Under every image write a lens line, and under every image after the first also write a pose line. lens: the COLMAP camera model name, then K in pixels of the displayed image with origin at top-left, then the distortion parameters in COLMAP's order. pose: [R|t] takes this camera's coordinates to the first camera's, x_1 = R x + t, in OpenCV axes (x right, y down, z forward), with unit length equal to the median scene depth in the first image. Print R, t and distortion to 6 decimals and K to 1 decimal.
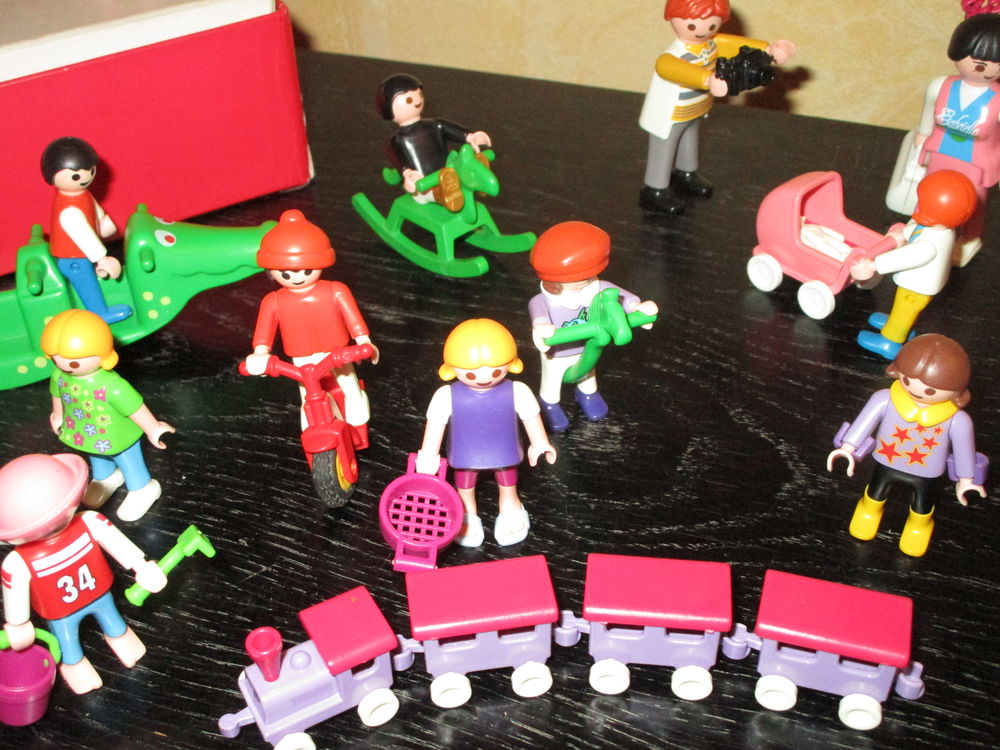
lens RADIAL K [[1155.7, 0, 500.0], [0, 1155.7, 375.0], [0, 0, 1]] dist [-0.079376, 0.021798]
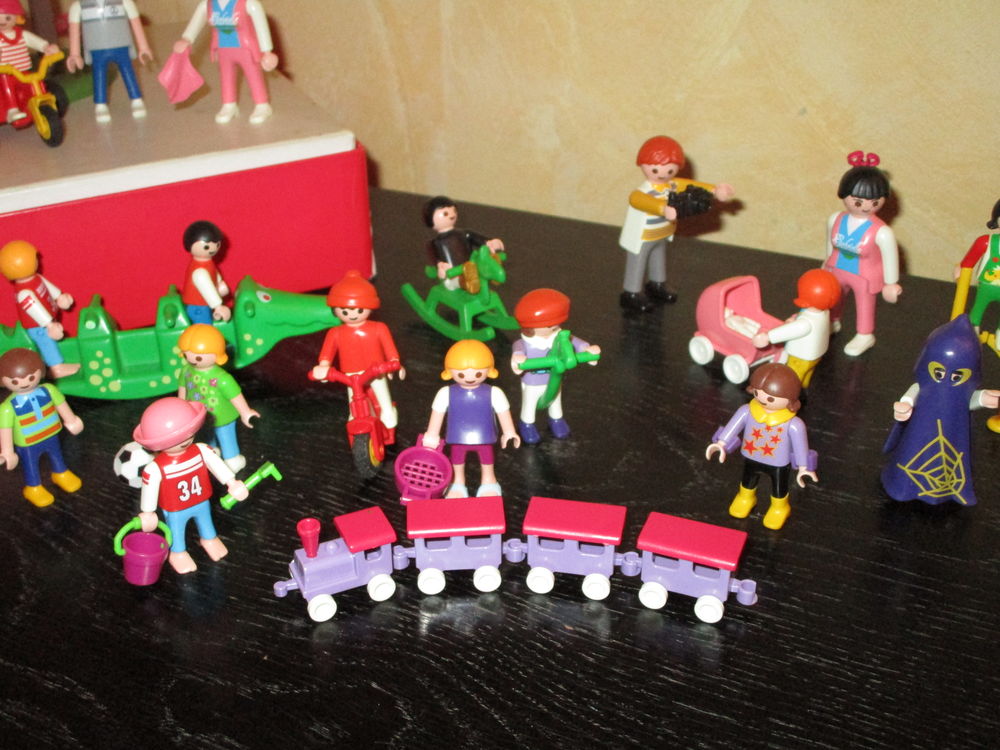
lens RADIAL K [[1171.7, 0, 500.0], [0, 1171.7, 375.0], [0, 0, 1]] dist [-0.067330, -0.055445]
pose [[0.996410, 0.052602, -0.066335, 0.111424], [-0.062391, 0.985881, -0.155392, 0.207482], [0.057224, 0.158973, 0.985623, -0.436454]]
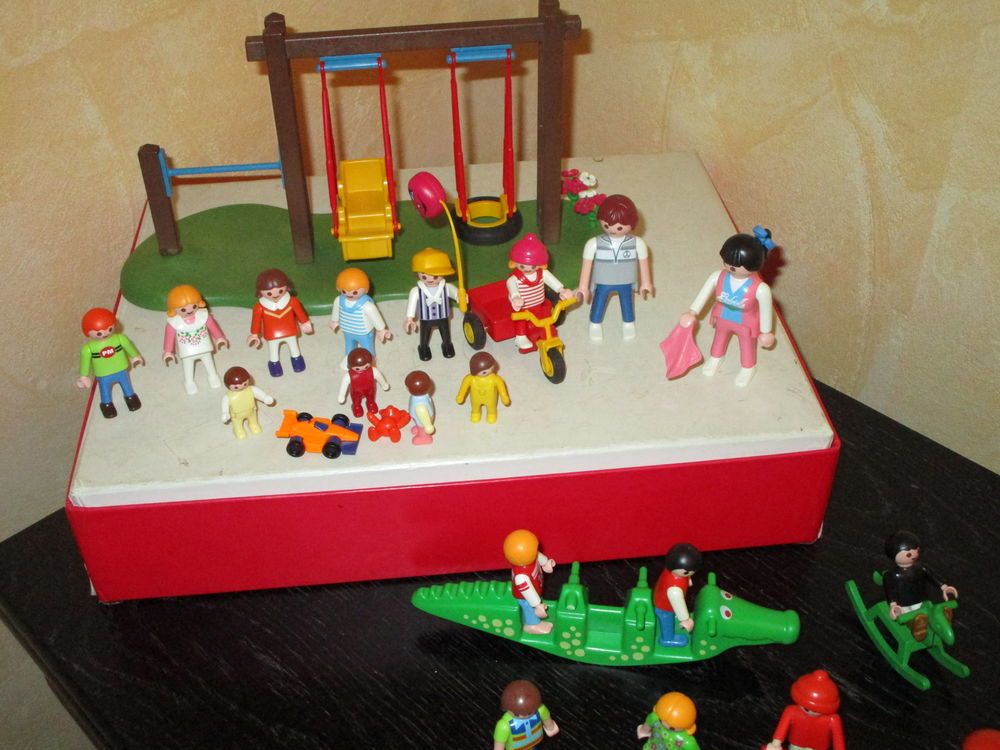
lens RADIAL K [[1171.7, 0, 500.0], [0, 1171.7, 375.0], [0, 0, 1]] dist [-0.067330, -0.055445]
pose [[0.912581, 0.279677, -0.298289, -0.221537], [-0.270236, 0.959997, 0.073343, -0.531359], [0.306869, 0.013677, 0.951654, -0.678473]]
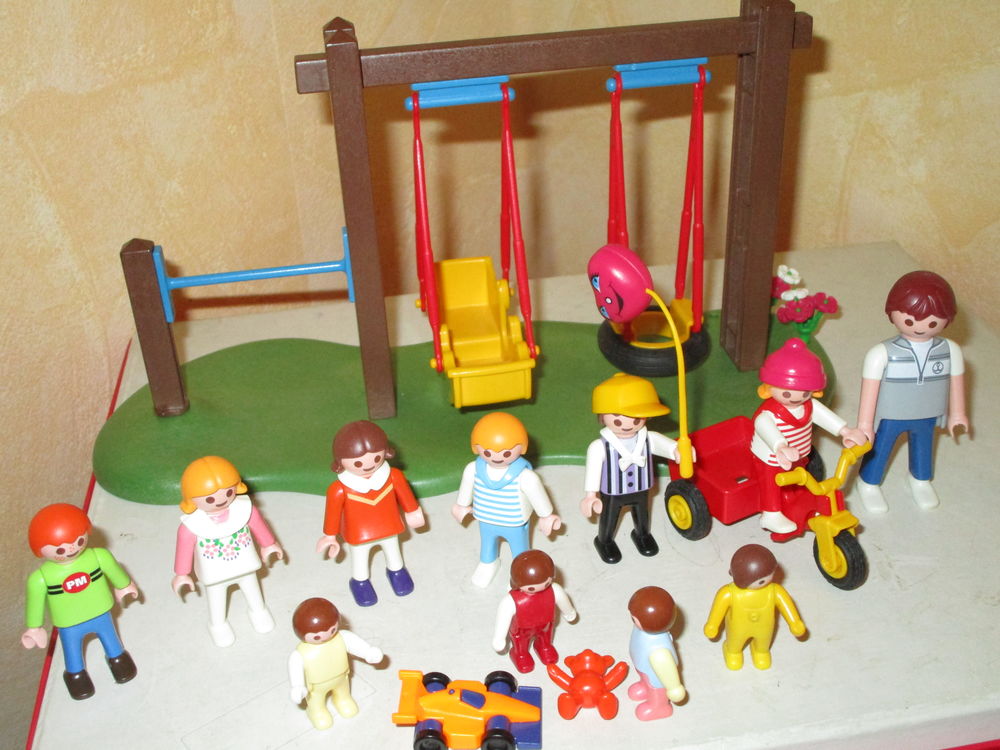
lens RADIAL K [[1171.7, 0, 500.0], [0, 1171.7, 375.0], [0, 0, 1]] dist [-0.067330, -0.055445]
pose [[0.934547, 0.182389, -0.305542, -0.737503], [-0.216298, 0.972980, -0.080773, -0.436196], [0.282554, 0.141574, 0.948746, 0.017101]]
